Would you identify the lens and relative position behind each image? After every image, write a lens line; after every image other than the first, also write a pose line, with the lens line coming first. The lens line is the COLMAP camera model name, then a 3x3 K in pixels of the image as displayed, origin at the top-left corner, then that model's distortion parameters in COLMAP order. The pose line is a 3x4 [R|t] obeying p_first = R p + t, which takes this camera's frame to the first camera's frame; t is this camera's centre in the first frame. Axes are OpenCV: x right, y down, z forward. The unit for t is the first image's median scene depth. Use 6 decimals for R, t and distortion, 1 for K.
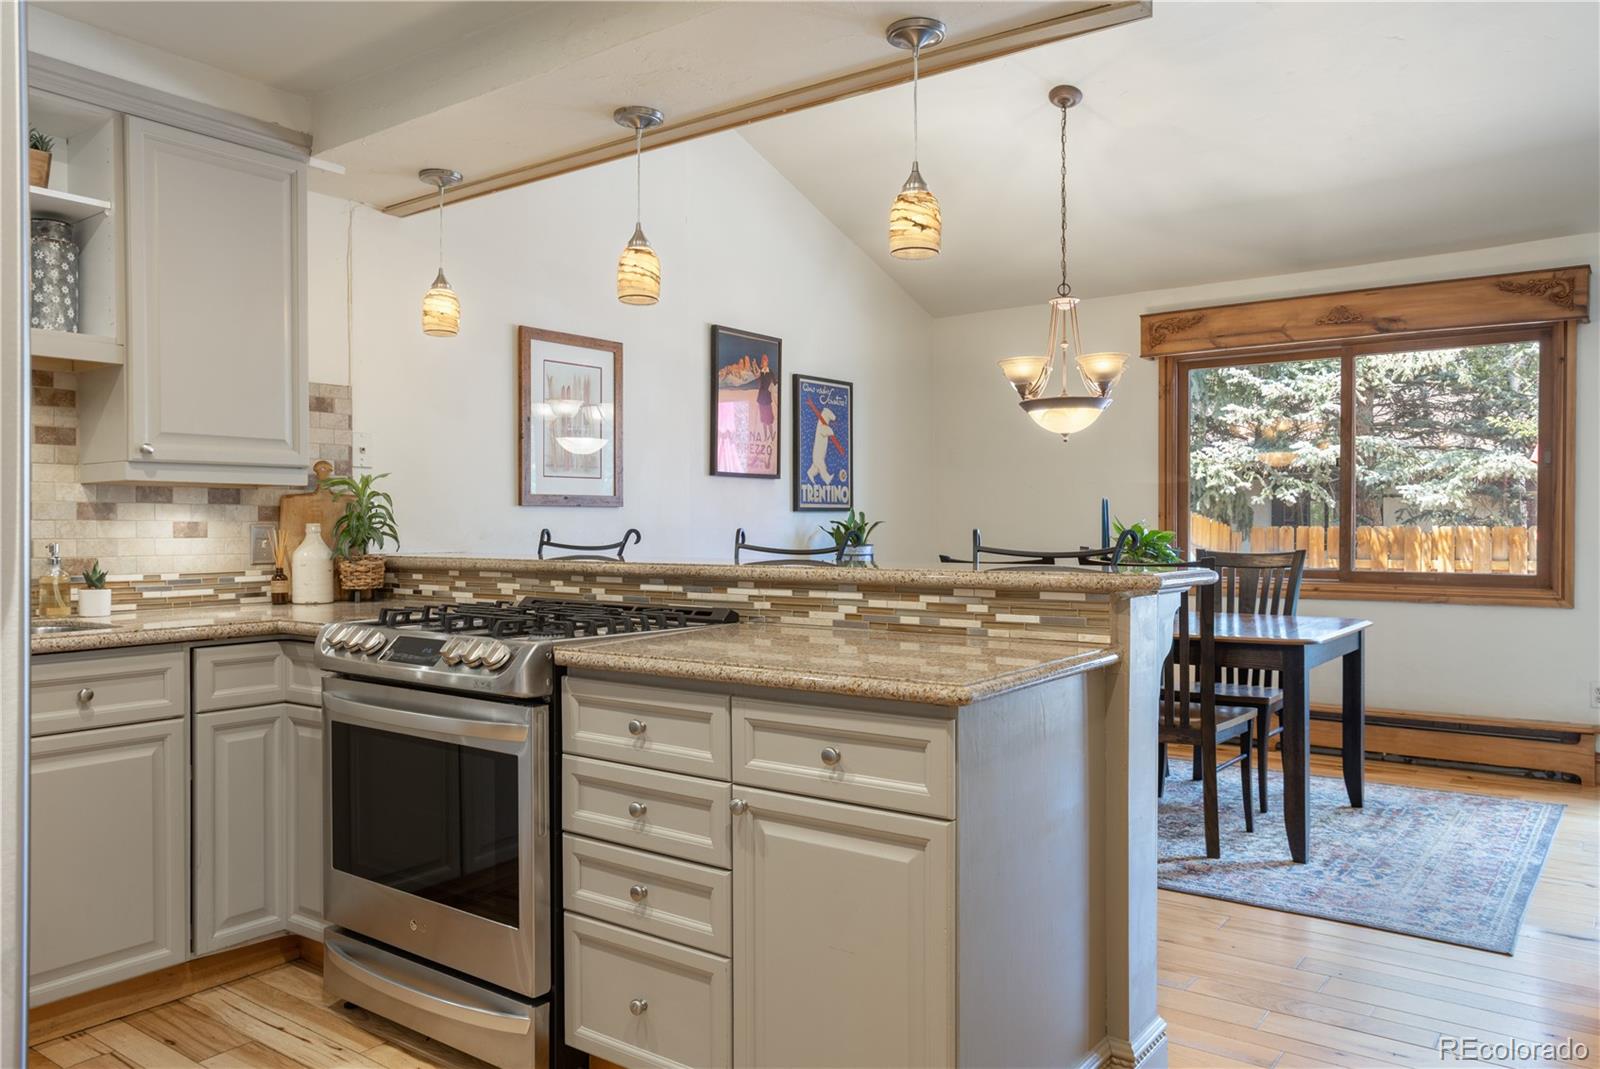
lens RADIAL K [[1141.1, 0, 783.6], [0, 1141.1, 535.3], [0, 0, 1]] dist [0.008476, 0.010903]
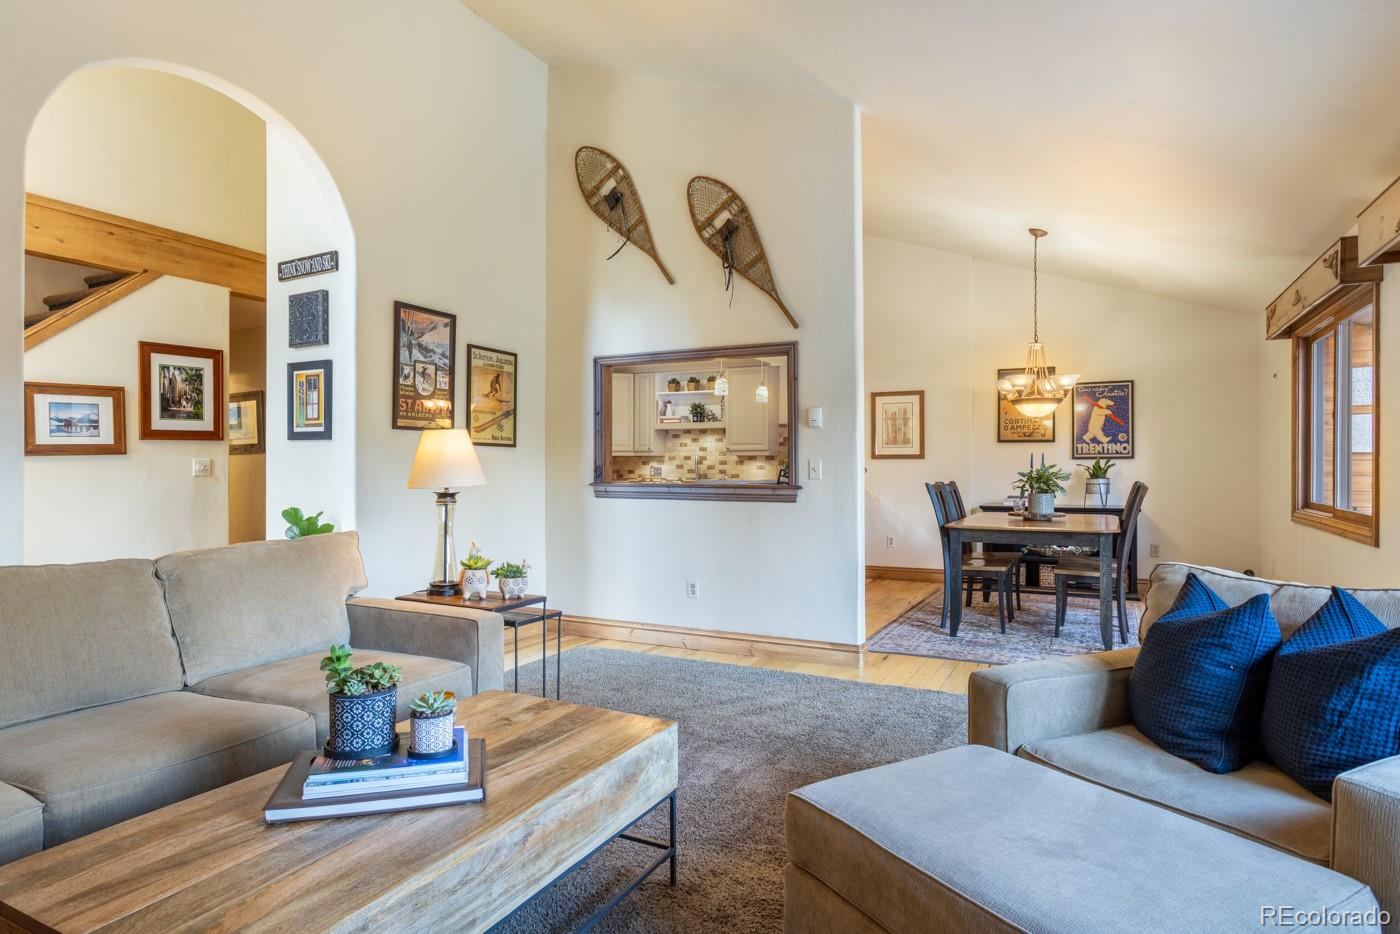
lens RADIAL K [[773.2, 0, 696.0], [0, 773.2, 466.4], [0, 0, 1]] dist [-0.005687, 0.000637]
pose [[0.178773, 0.002363, -0.983888, 1.899579], [-0.009641, 0.999953, 0.000650, -0.007633], [0.983843, 0.009369, 0.178787, 0.337094]]
